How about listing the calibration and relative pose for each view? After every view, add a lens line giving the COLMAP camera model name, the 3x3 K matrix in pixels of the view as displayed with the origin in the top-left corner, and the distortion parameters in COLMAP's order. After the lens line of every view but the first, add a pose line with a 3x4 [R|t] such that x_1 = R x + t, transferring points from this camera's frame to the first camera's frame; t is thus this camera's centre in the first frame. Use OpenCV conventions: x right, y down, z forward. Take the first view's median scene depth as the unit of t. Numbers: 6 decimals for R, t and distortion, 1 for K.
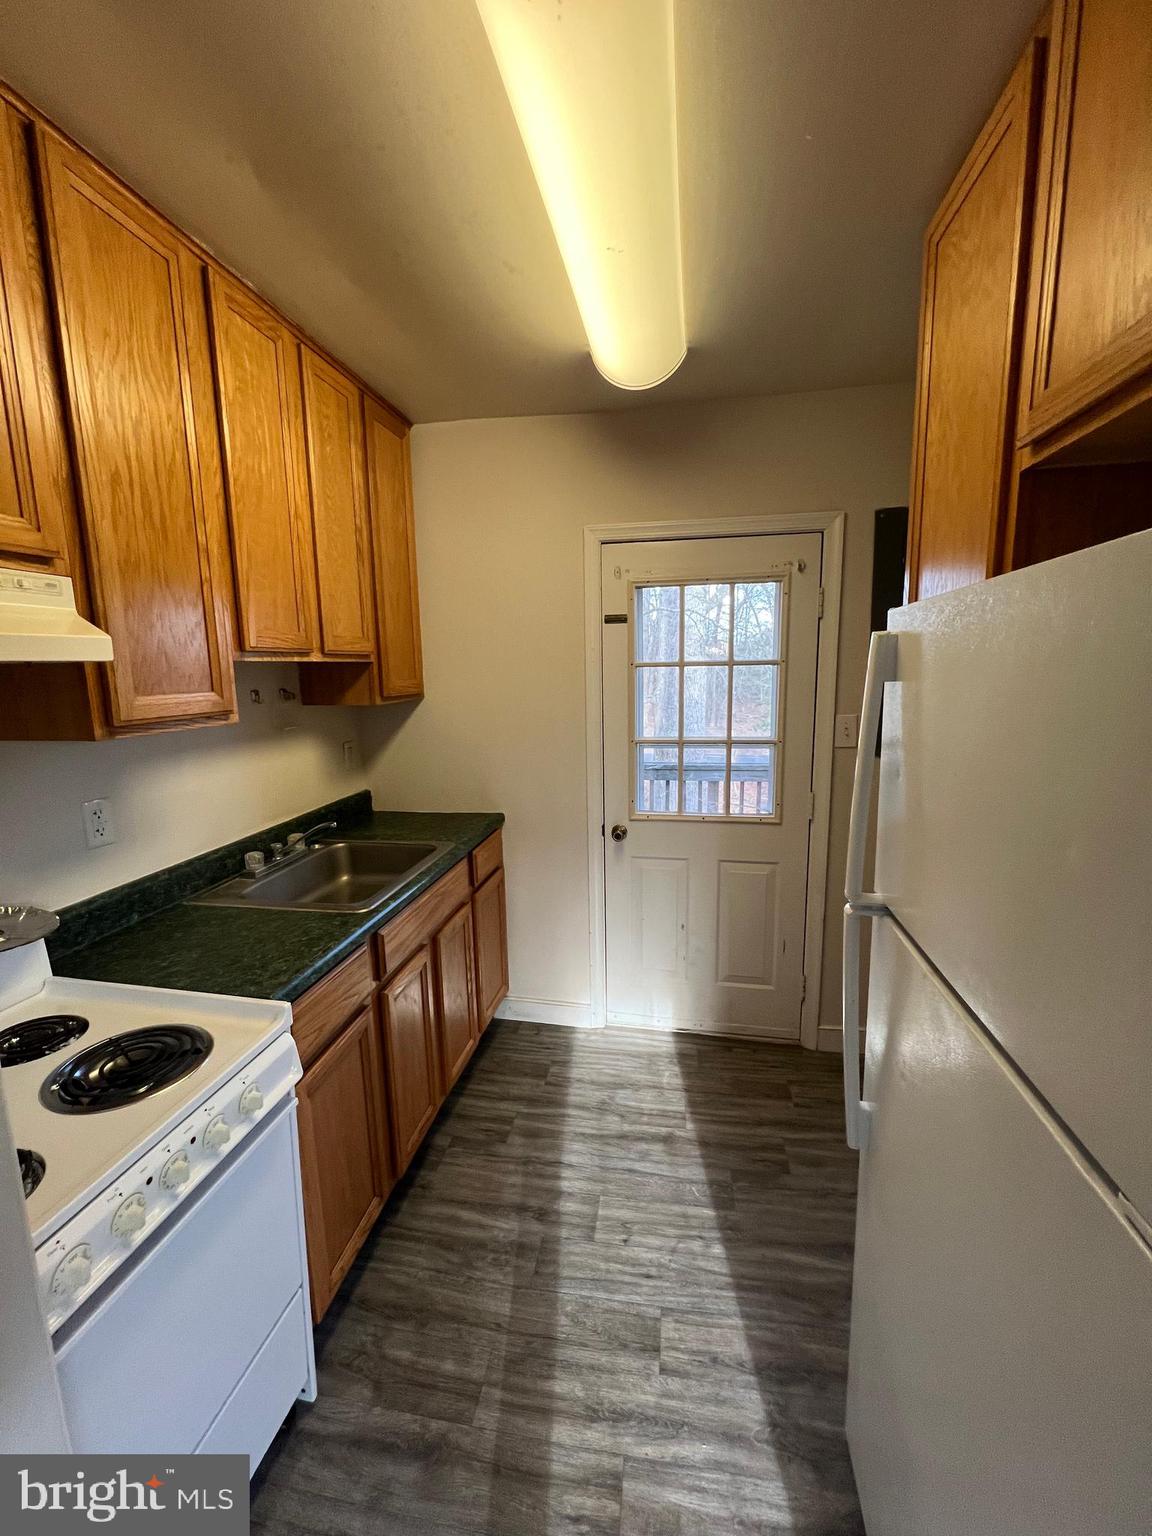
lens RADIAL K [[615.1, 0, 580.5], [0, 615.1, 763.0], [0, 0, 1]] dist [0.001960, 0.000909]
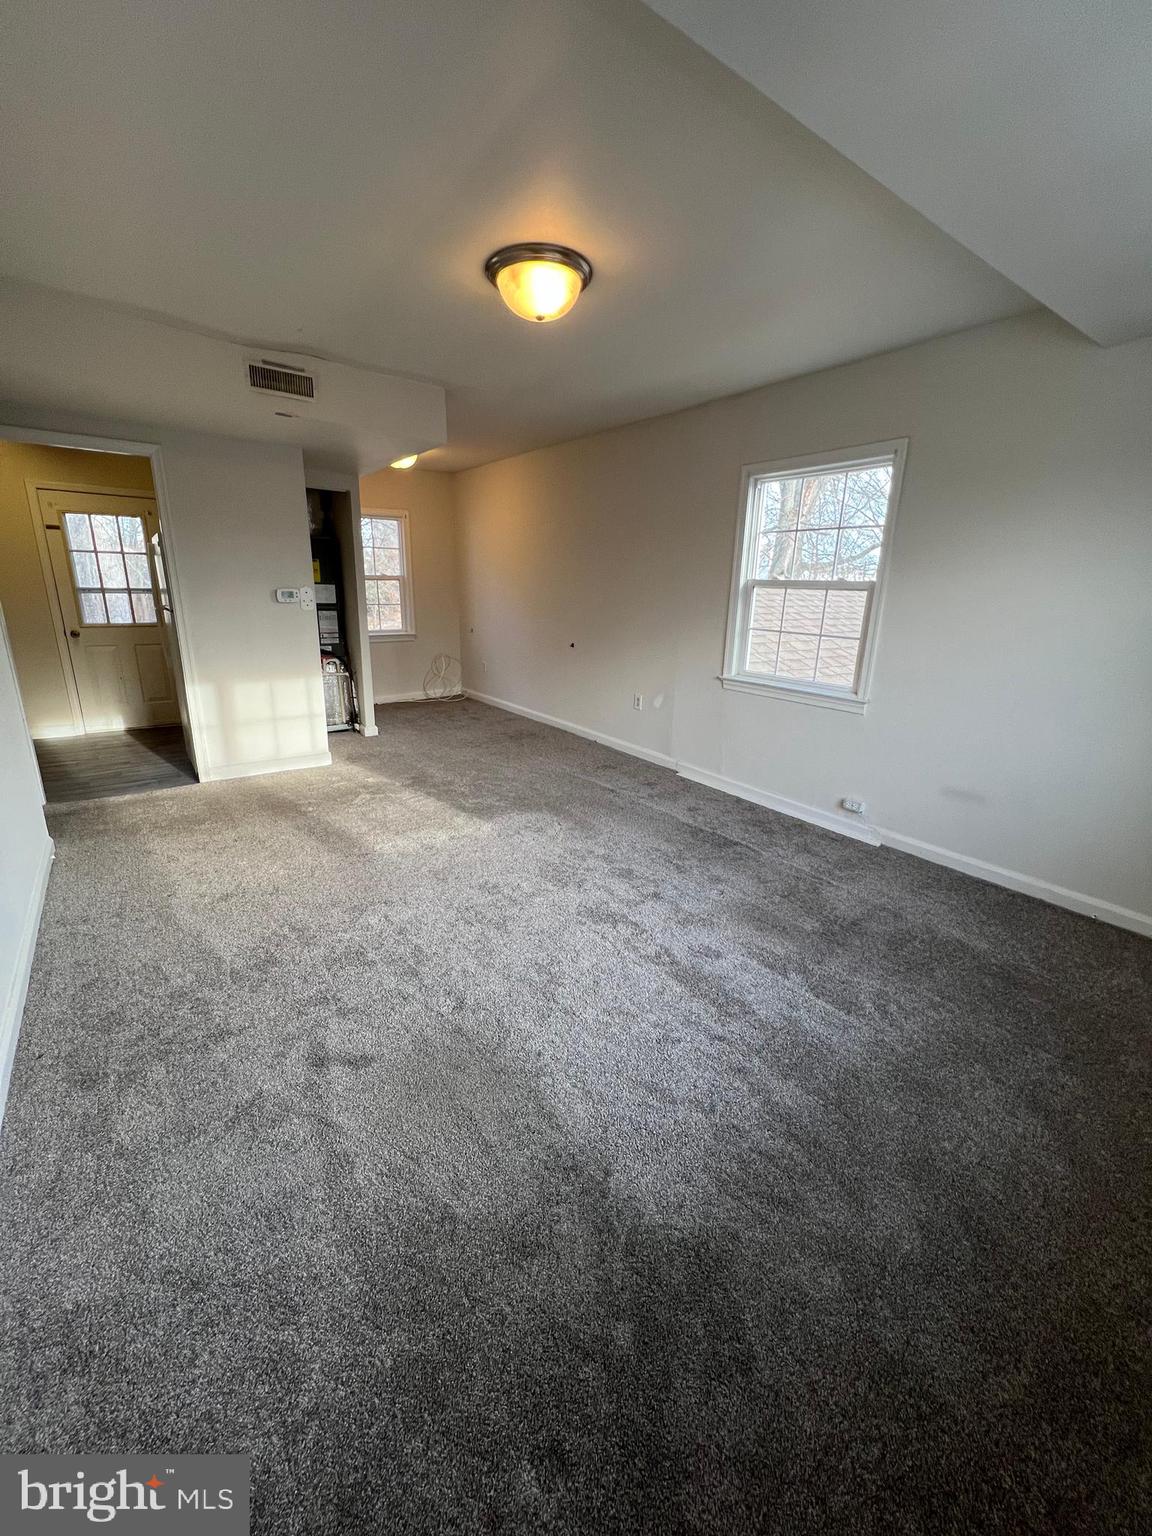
lens RADIAL K [[615.1, 0, 576.6], [0, 615.1, 765.5], [0, 0, 1]] dist [0.001960, 0.000909]
pose [[0.695825, -0.166295, 0.698694, -0.293434], [0.077809, 0.984554, 0.156843, 0.363321], [-0.713984, -0.054770, 0.698016, -1.730527]]
